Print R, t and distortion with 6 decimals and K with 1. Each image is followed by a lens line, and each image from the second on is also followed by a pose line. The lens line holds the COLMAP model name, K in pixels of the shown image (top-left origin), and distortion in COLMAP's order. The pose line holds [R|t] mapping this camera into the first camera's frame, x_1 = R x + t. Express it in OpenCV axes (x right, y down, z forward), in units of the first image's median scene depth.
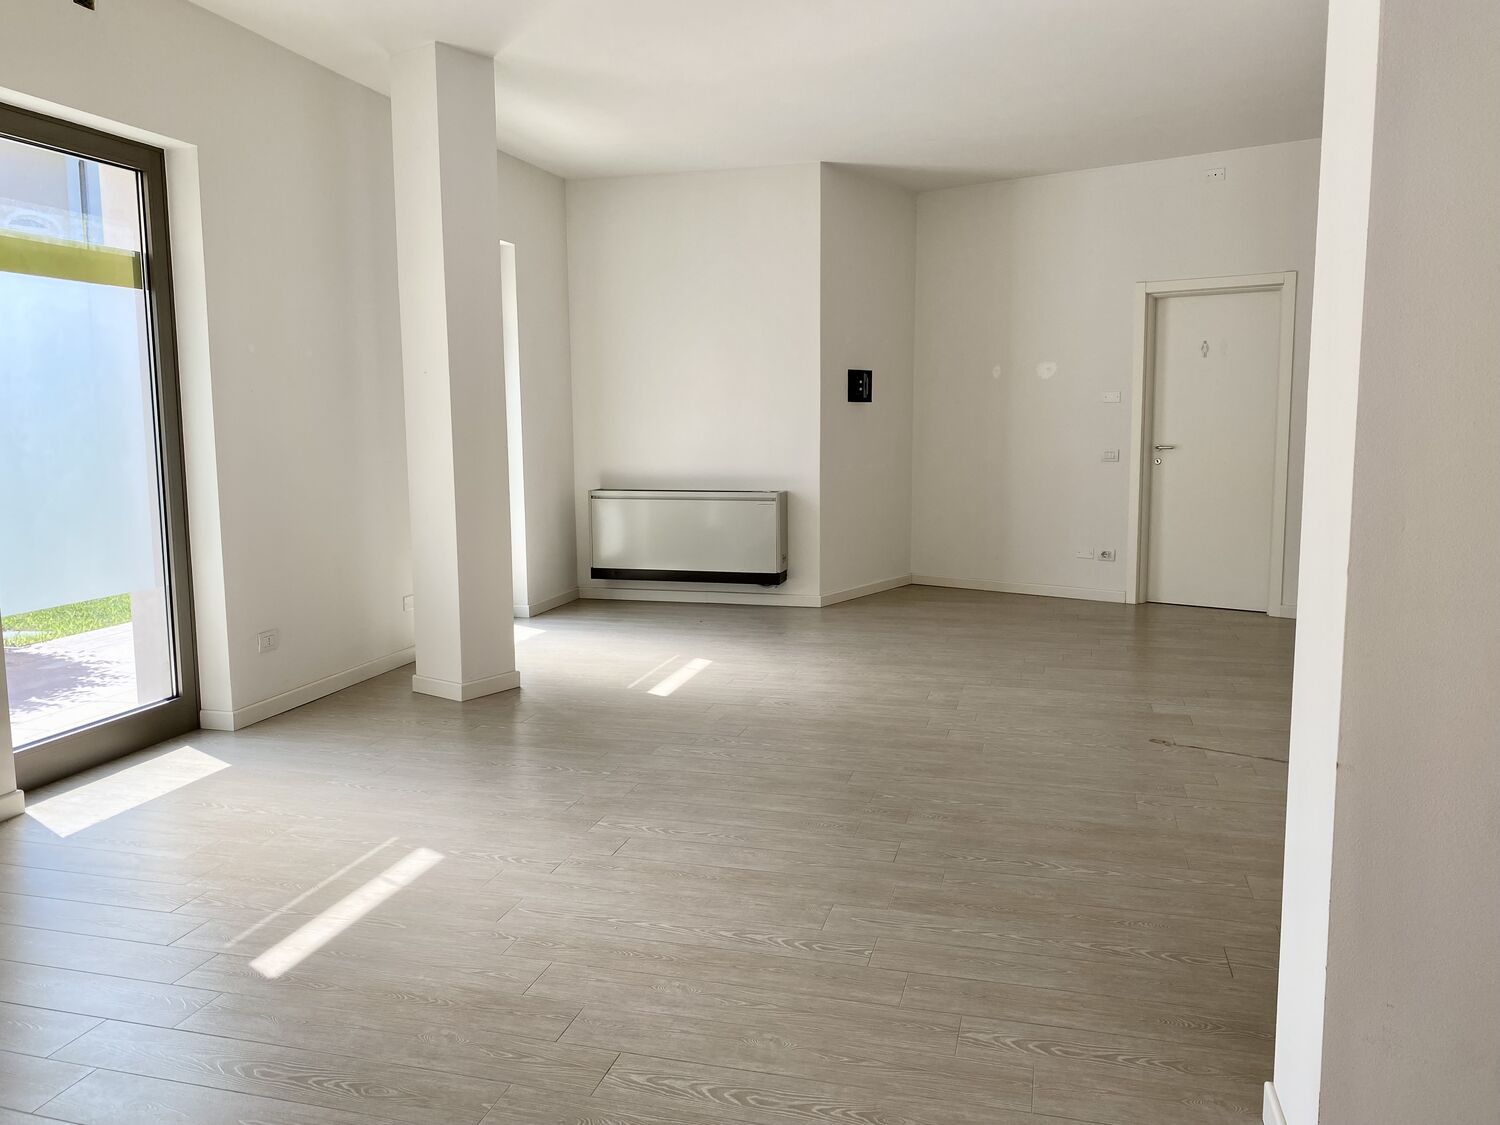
lens RADIAL K [[1149.6, 0, 750.0], [0, 1149.6, 562.5], [0, 0, 1]] dist [-0.003014, -0.002364]
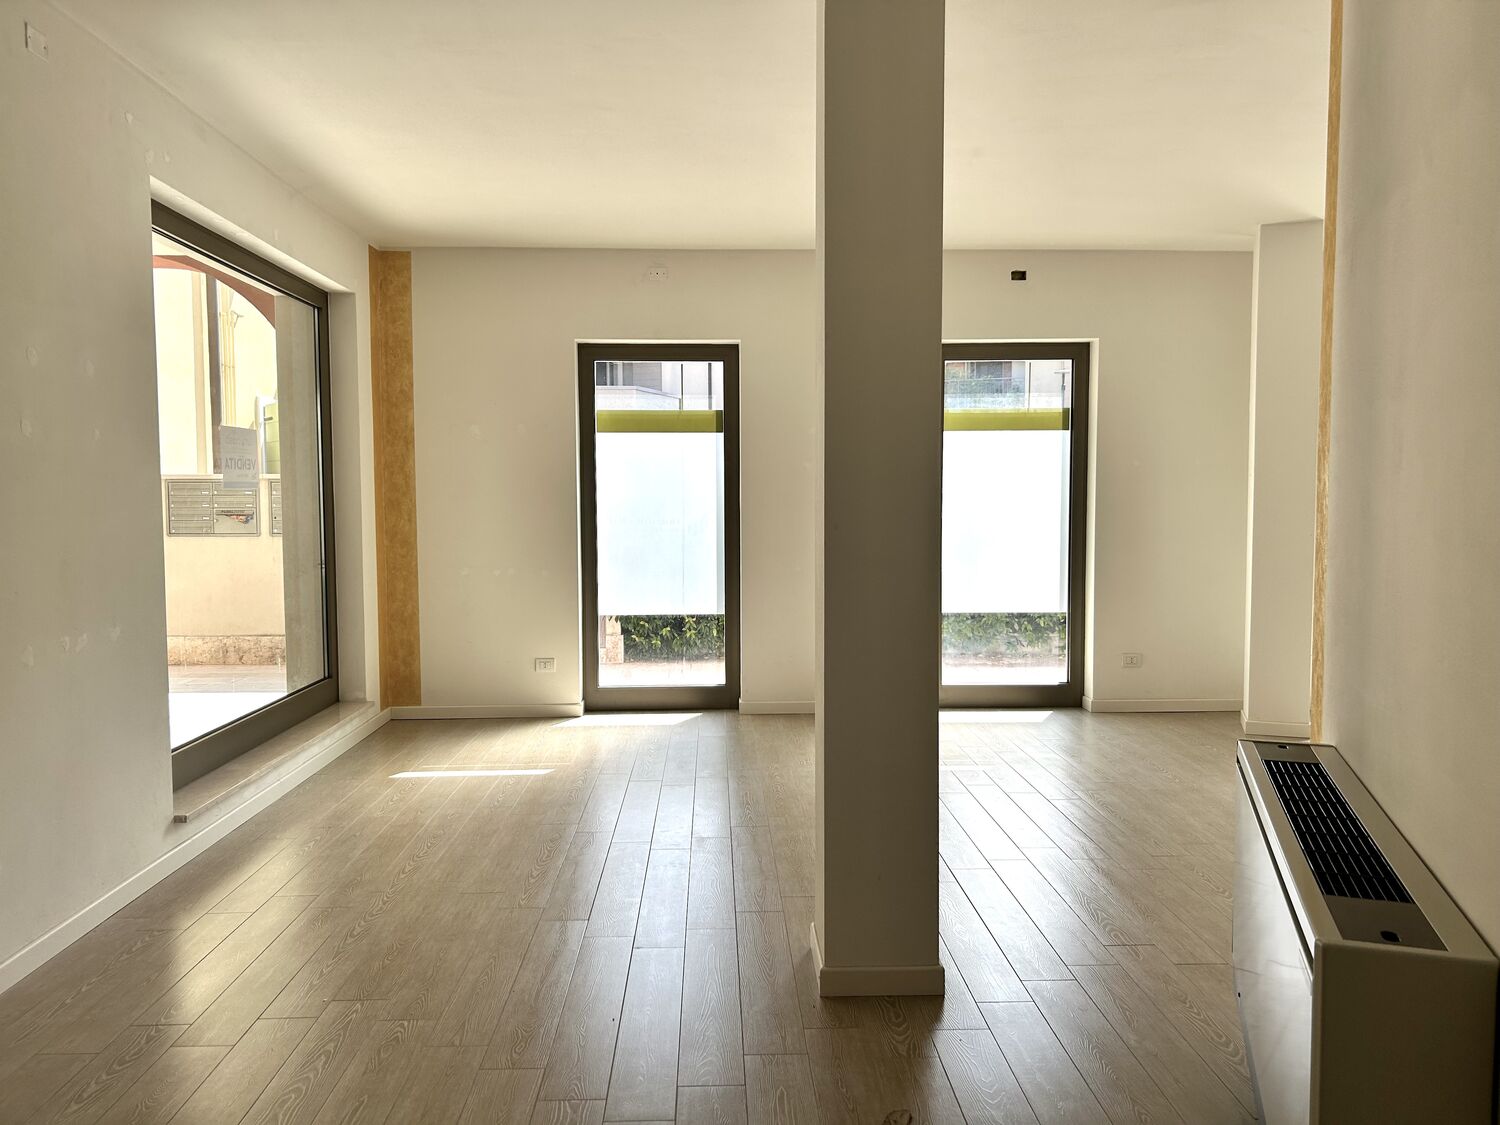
lens RADIAL K [[1142.5, 0, 750.0], [0, 1142.5, 562.5], [0, 0, 1]] dist [0.005666, 0.003009]
pose [[0.292247, 0.062180, -0.954319, 0.918509], [-0.119176, 0.992473, 0.028170, -0.043201], [0.948888, 0.105500, 0.297457, 0.102522]]
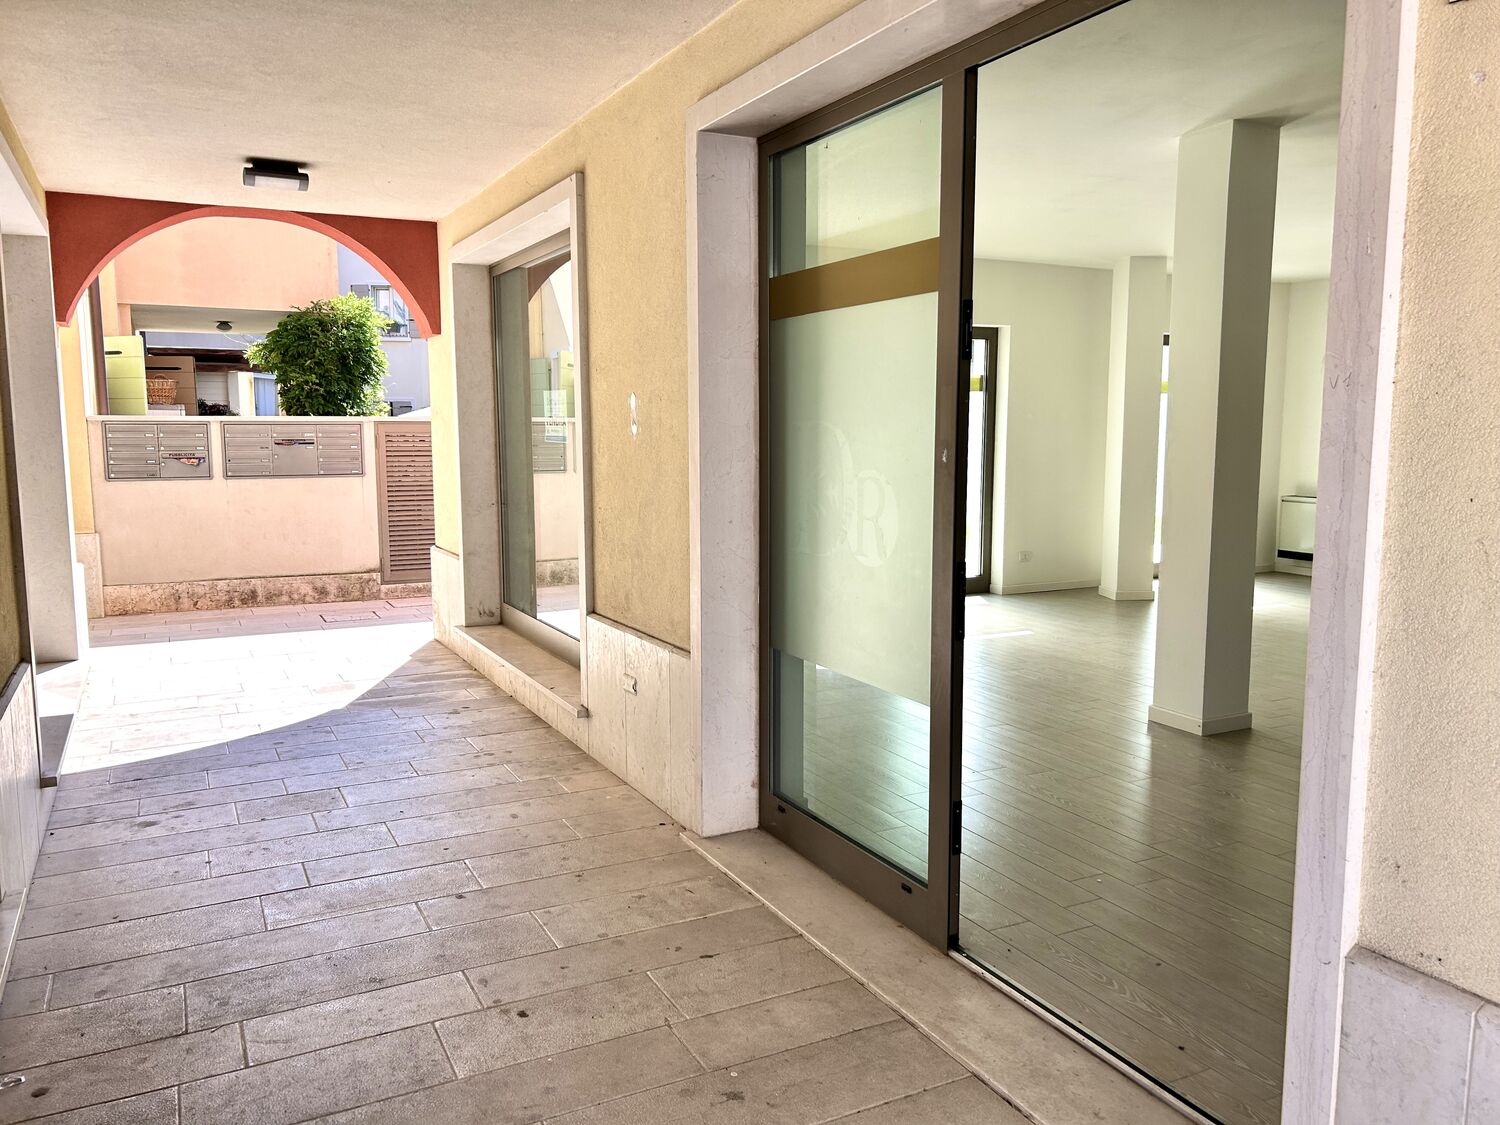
lens RADIAL K [[1142.5, 0, 750.0], [0, 1142.5, 562.5], [0, 0, 1]] dist [0.005666, 0.003009]
pose [[0.675875, 0.097649, -0.730519, 0.835302], [-0.097797, 0.994302, 0.042428, 0.043714], [0.730499, 0.042767, 0.681573, -0.848685]]
